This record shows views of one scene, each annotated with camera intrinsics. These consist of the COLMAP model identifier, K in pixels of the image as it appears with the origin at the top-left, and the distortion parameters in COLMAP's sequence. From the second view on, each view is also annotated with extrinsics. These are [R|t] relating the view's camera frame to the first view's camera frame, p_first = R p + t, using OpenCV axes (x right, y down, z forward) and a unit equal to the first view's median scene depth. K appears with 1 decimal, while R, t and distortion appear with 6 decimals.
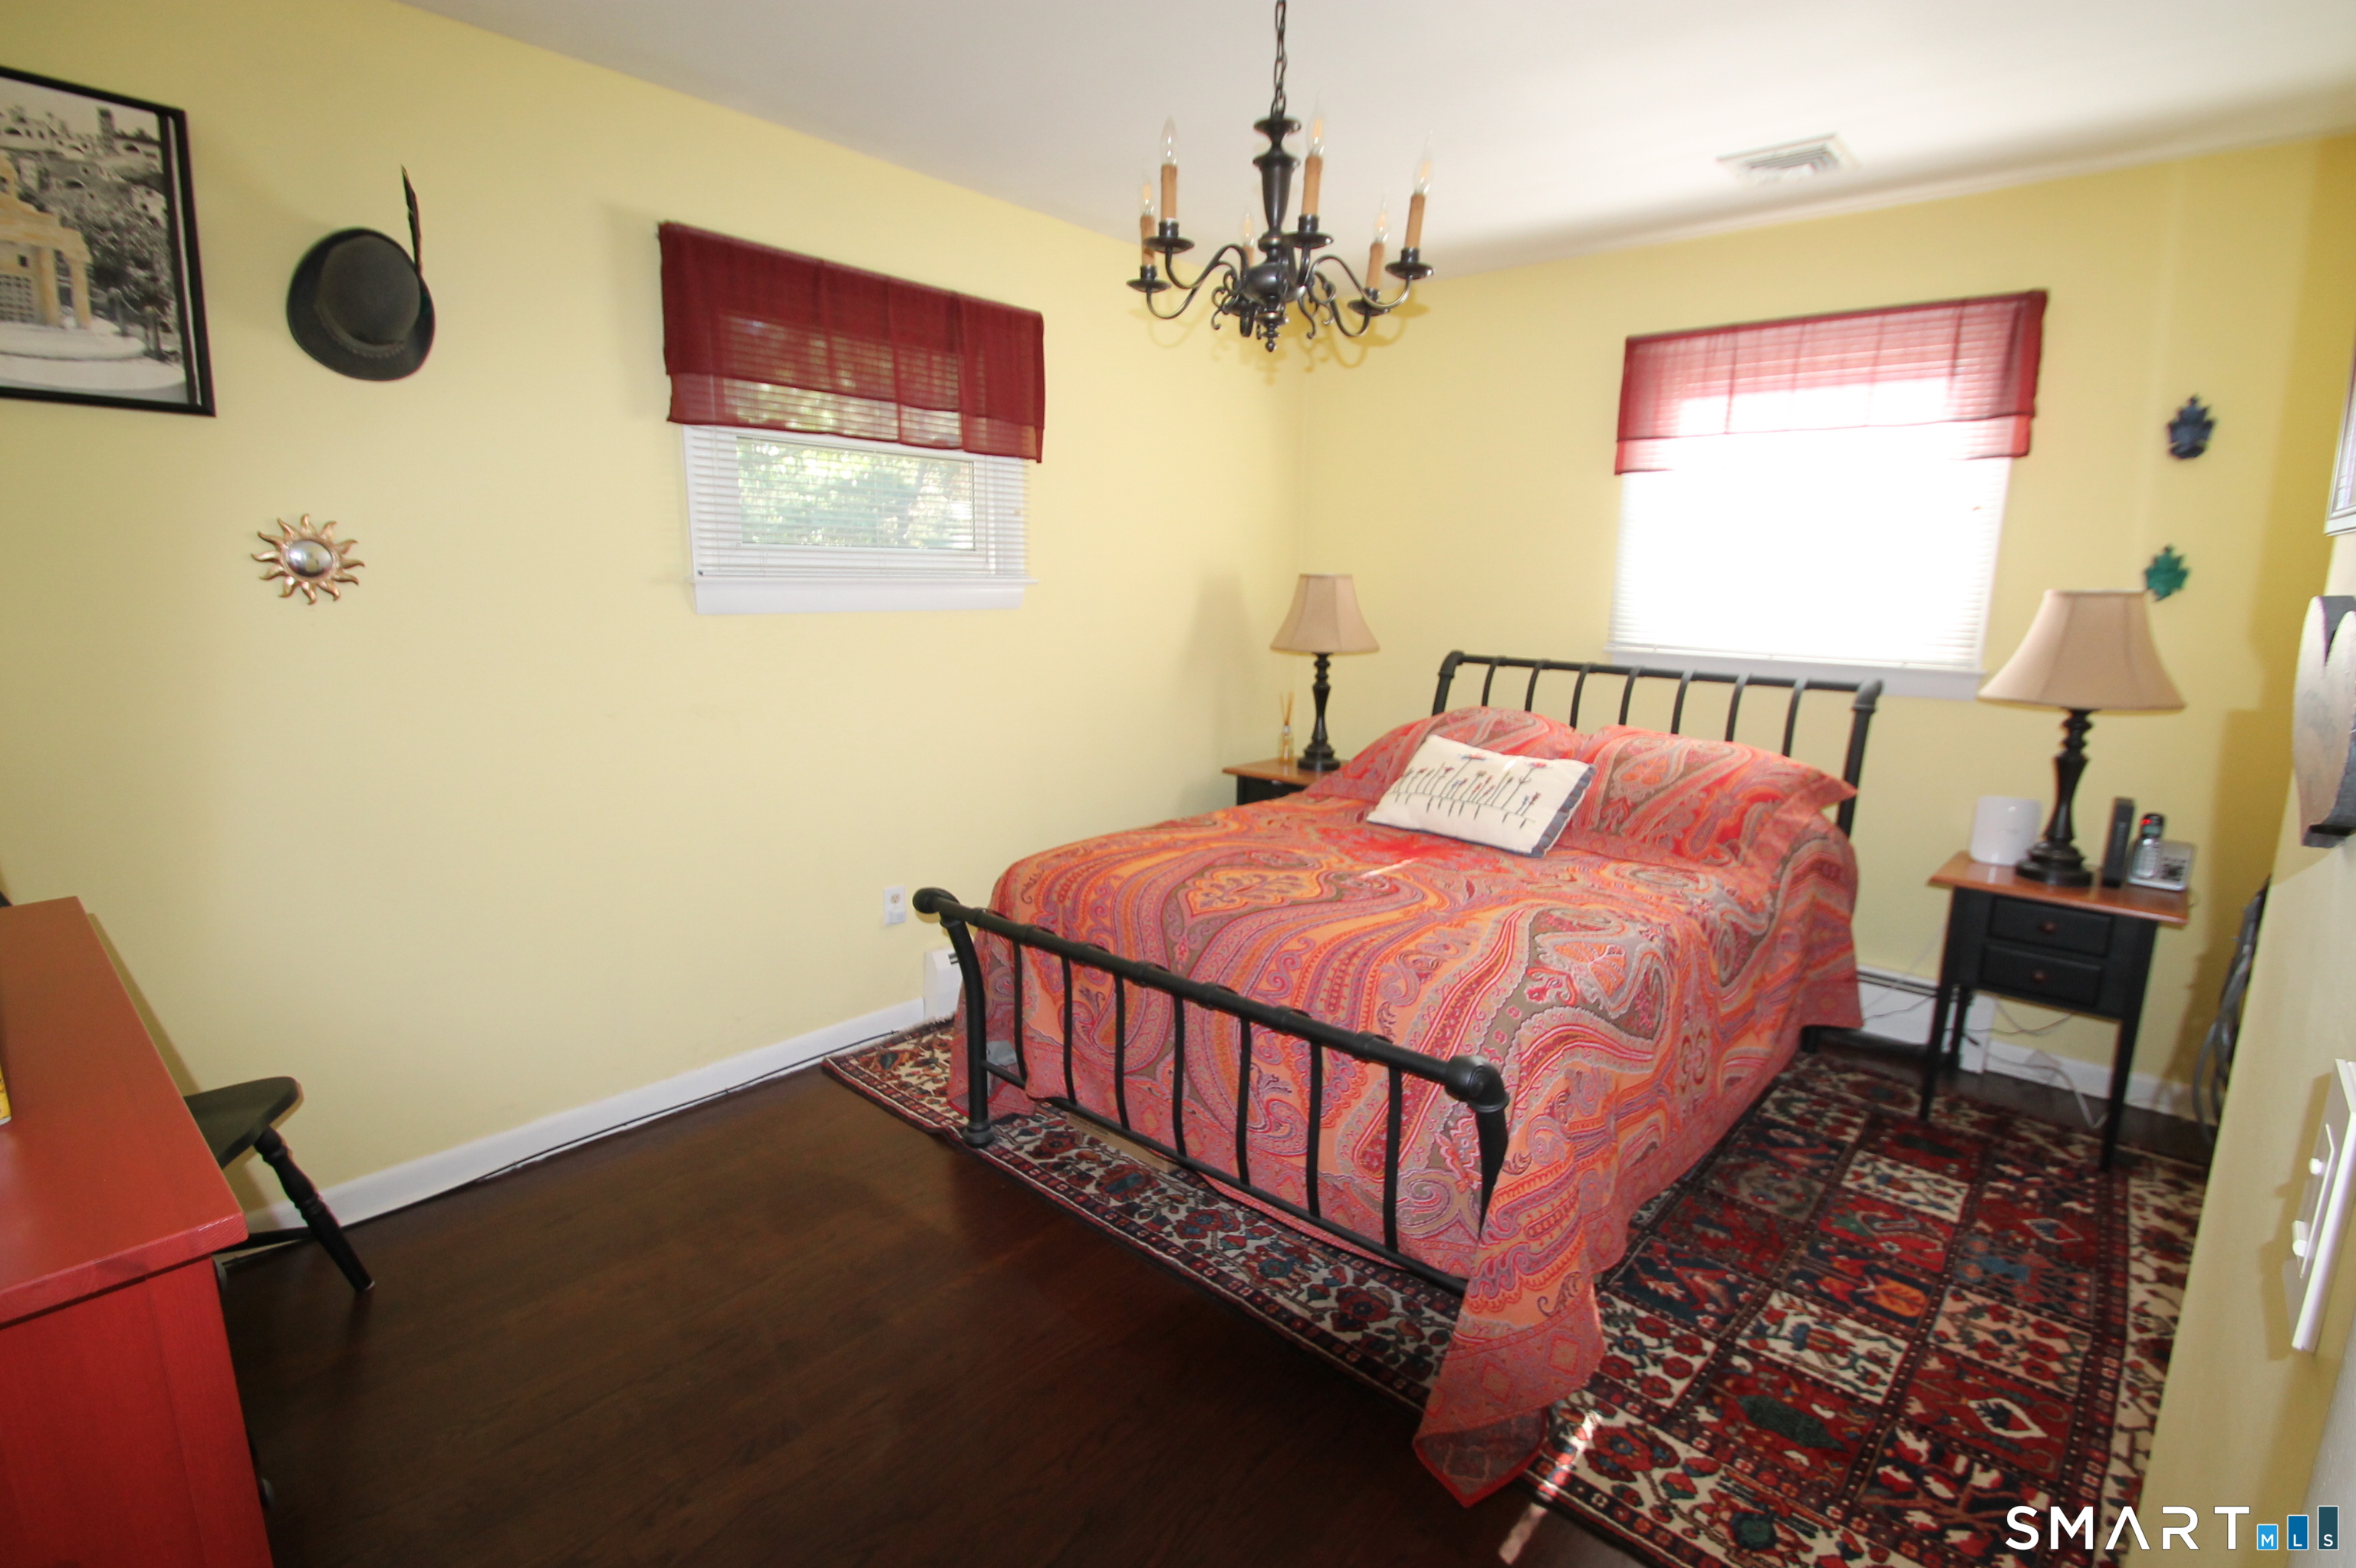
lens RADIAL K [[1111.2, 0, 1203.2], [0, 1111.2, 785.2], [0, 0, 1]] dist [0.023502, -0.018616]
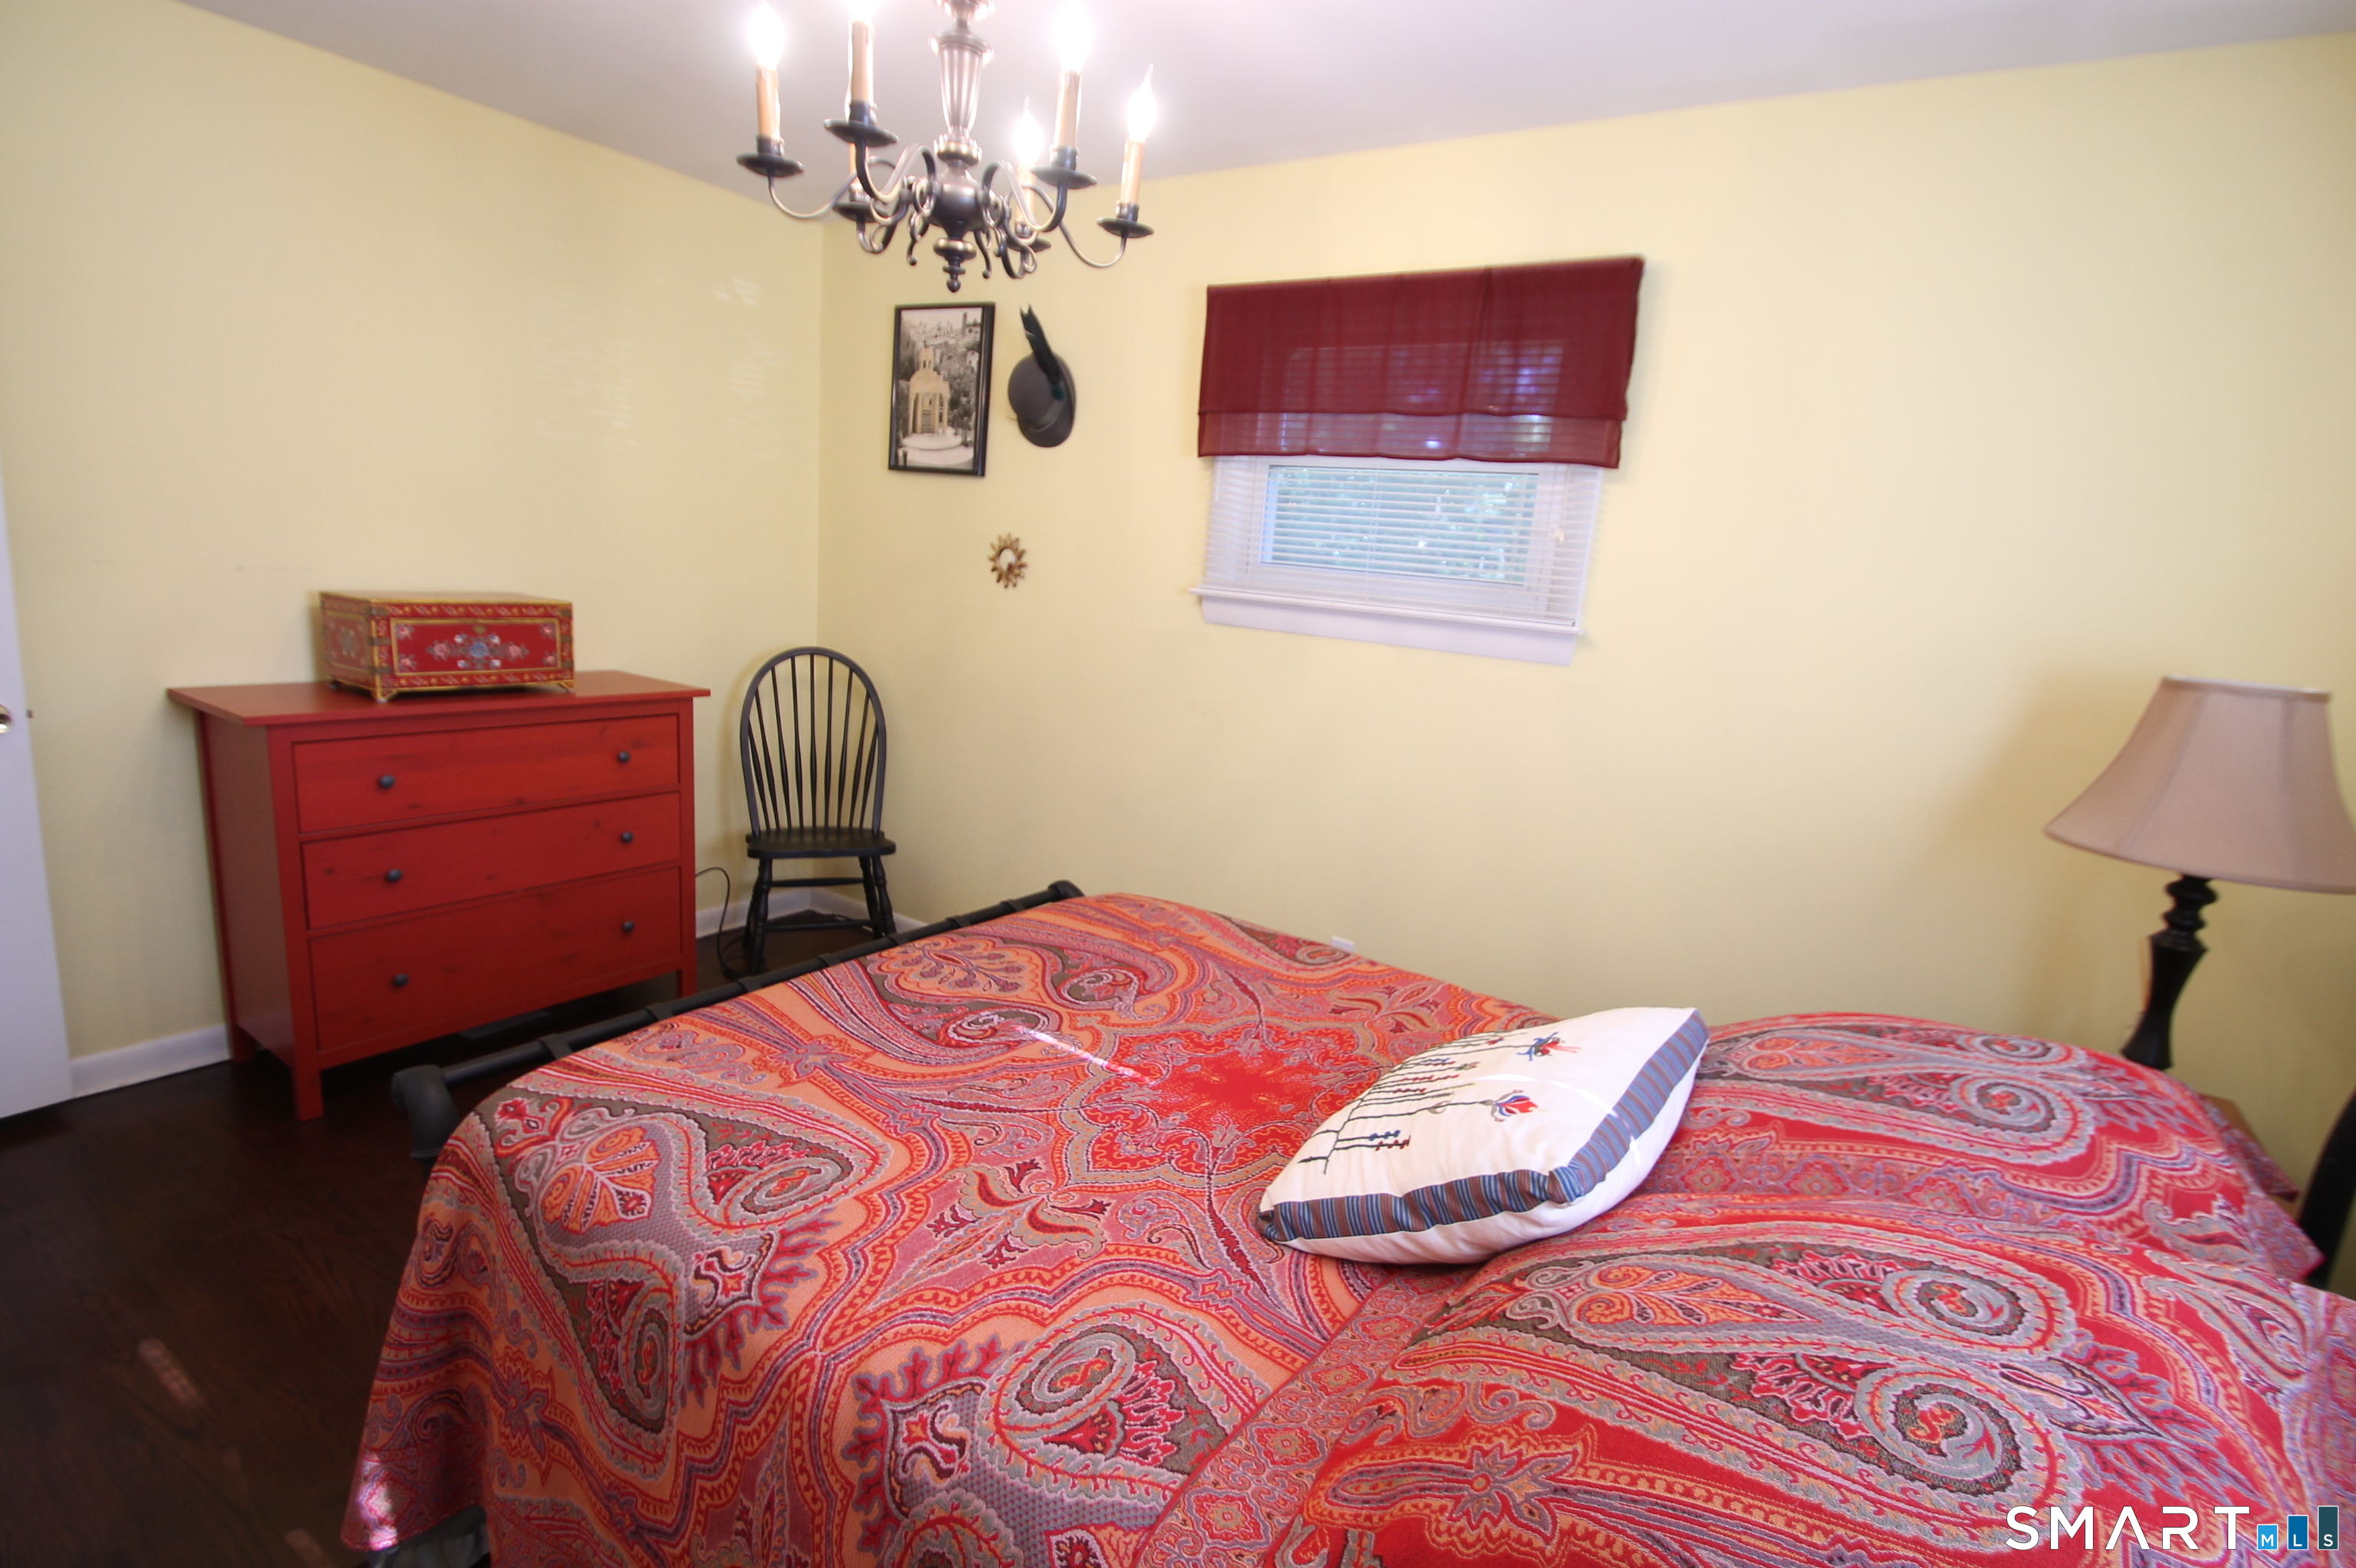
lens RADIAL K [[1111.2, 0, 1203.2], [0, 1111.2, 785.2], [0, 0, 1]] dist [0.023502, -0.018616]
pose [[0.129214, 0.192869, -0.972679, 0.874964], [-0.266401, 0.951593, 0.153299, -0.213120], [0.955162, 0.239314, 0.174340, 1.058927]]
